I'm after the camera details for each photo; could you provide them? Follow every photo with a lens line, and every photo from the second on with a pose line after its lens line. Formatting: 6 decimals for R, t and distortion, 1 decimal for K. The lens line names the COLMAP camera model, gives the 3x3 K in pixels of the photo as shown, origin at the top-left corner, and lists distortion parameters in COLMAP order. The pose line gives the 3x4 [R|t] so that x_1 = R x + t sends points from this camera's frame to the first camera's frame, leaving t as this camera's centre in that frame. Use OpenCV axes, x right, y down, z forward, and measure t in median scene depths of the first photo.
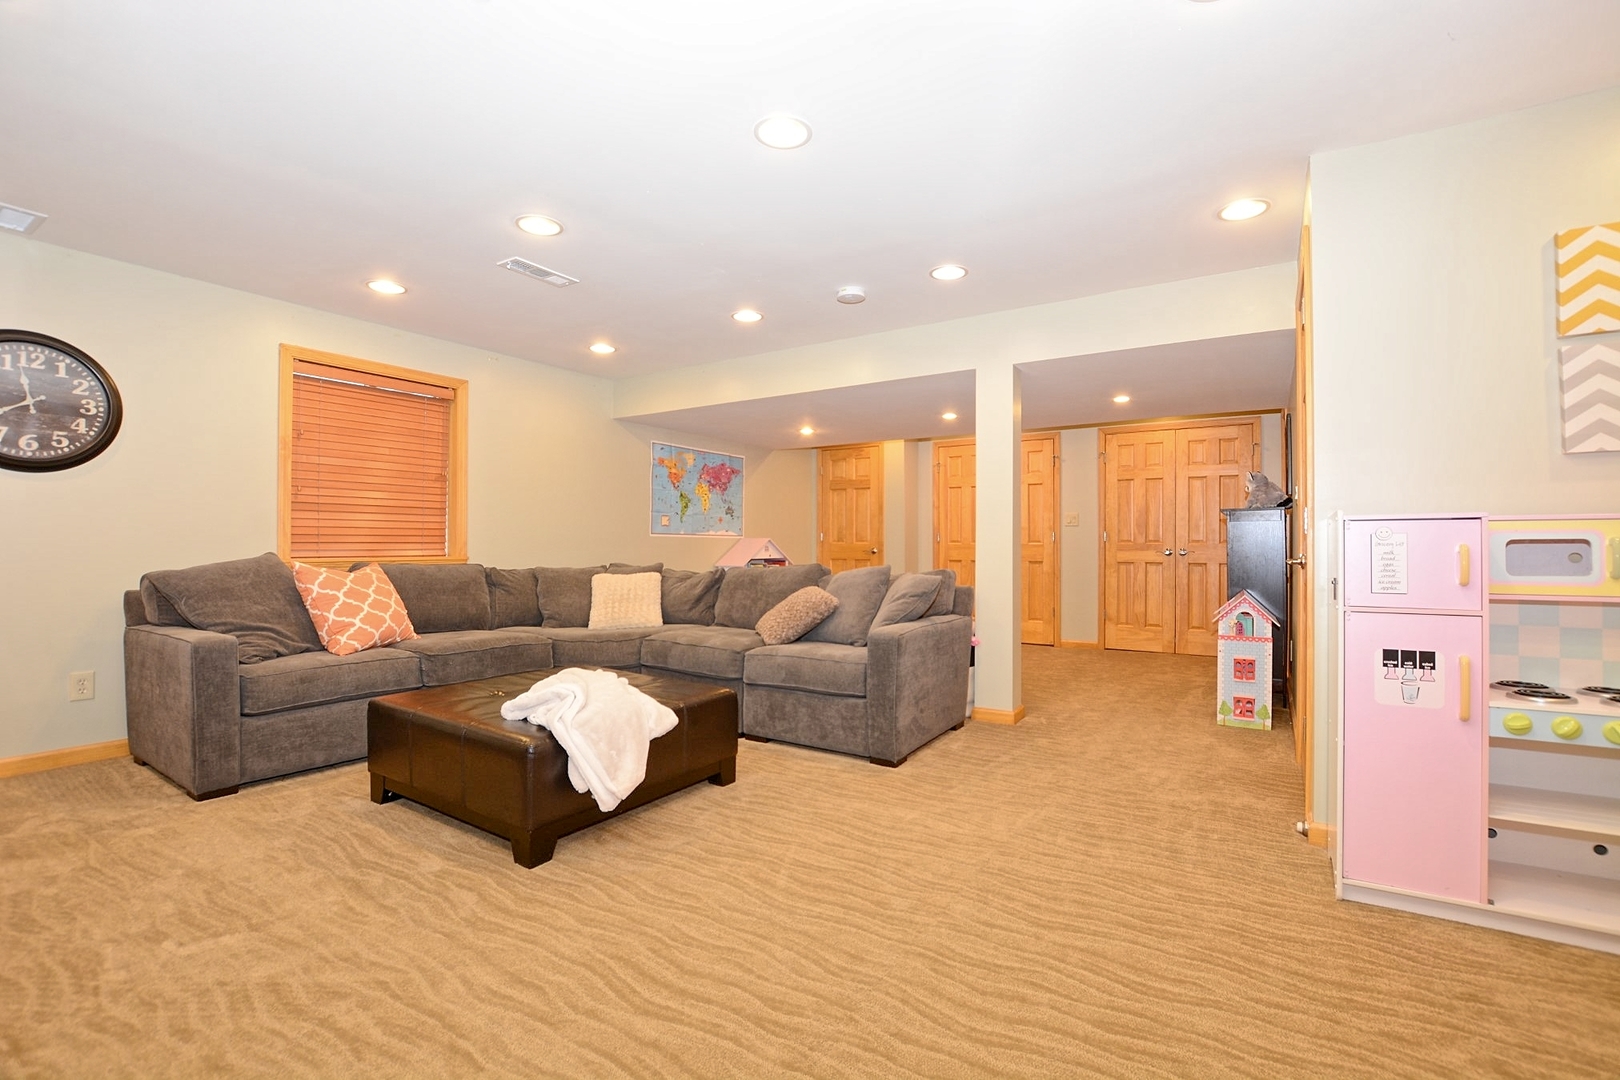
lens RADIAL K [[710.2, 0, 815.0], [0, 710.2, 544.0], [0, 0, 1]] dist [-0.023222, 0.001340]
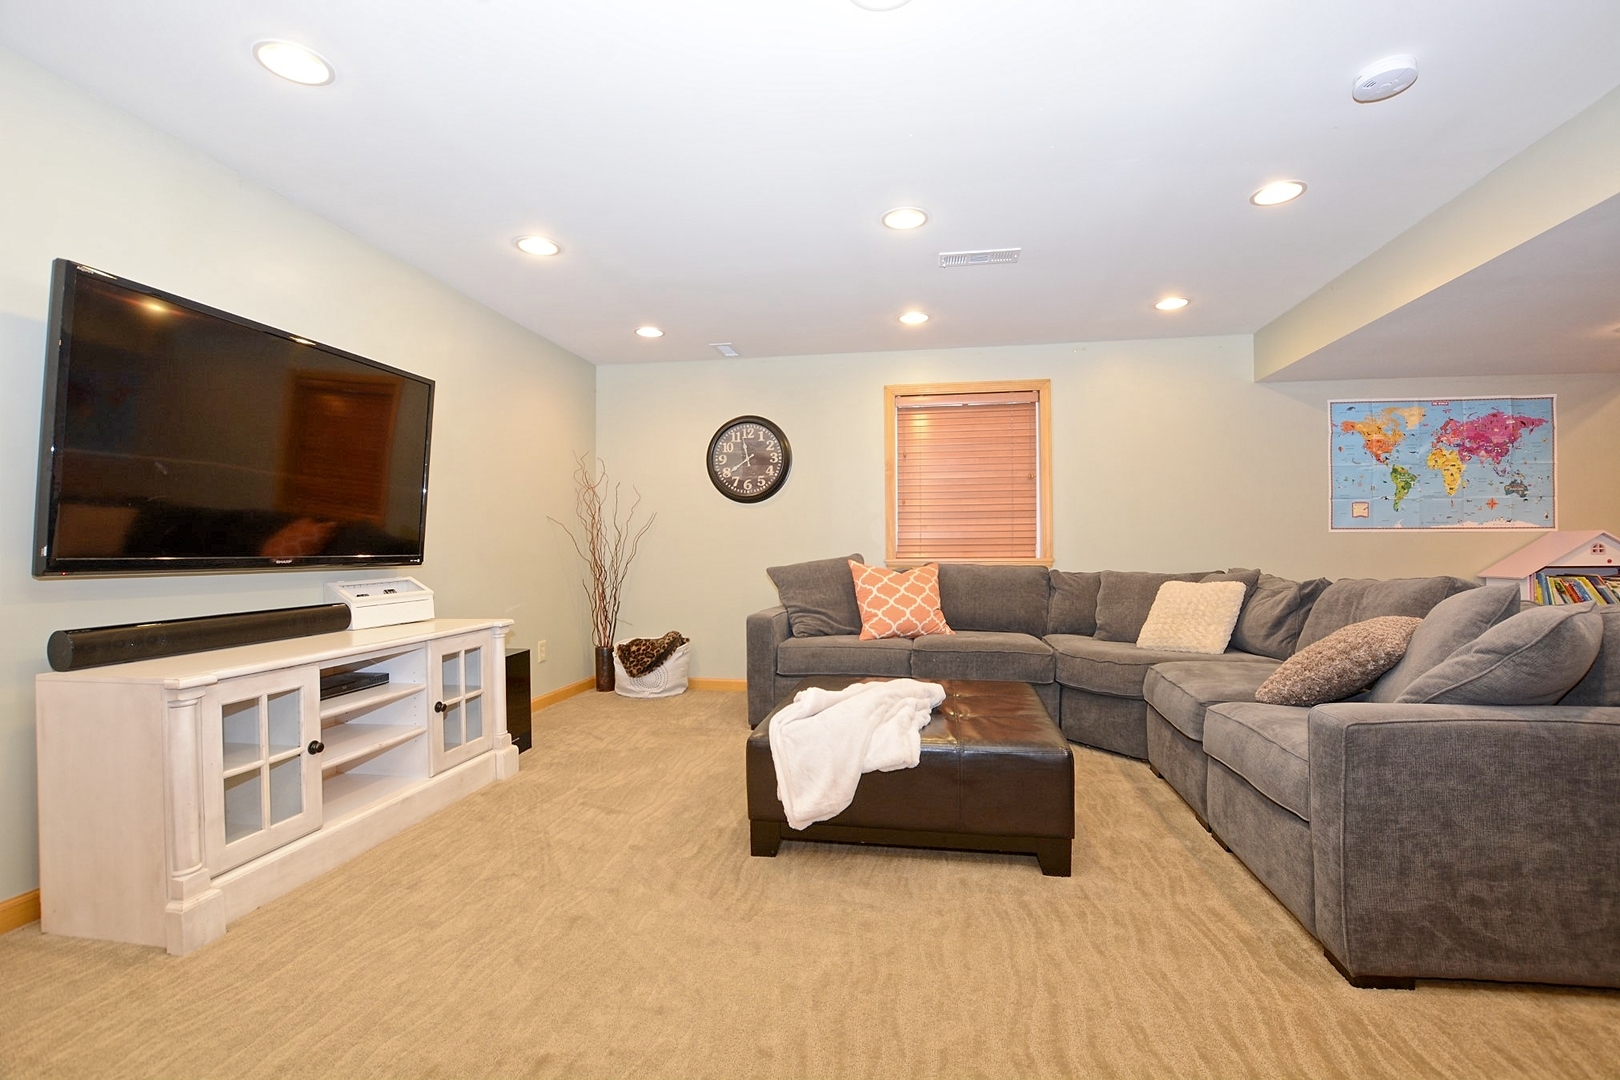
lens RADIAL K [[710.2, 0, 815.0], [0, 710.2, 544.0], [0, 0, 1]] dist [-0.023222, 0.001340]
pose [[0.408265, -0.007956, -0.912829, 0.306913], [0.008449, 0.999952, -0.004936, 0.000092], [0.912825, -0.005698, 0.408312, 0.334522]]
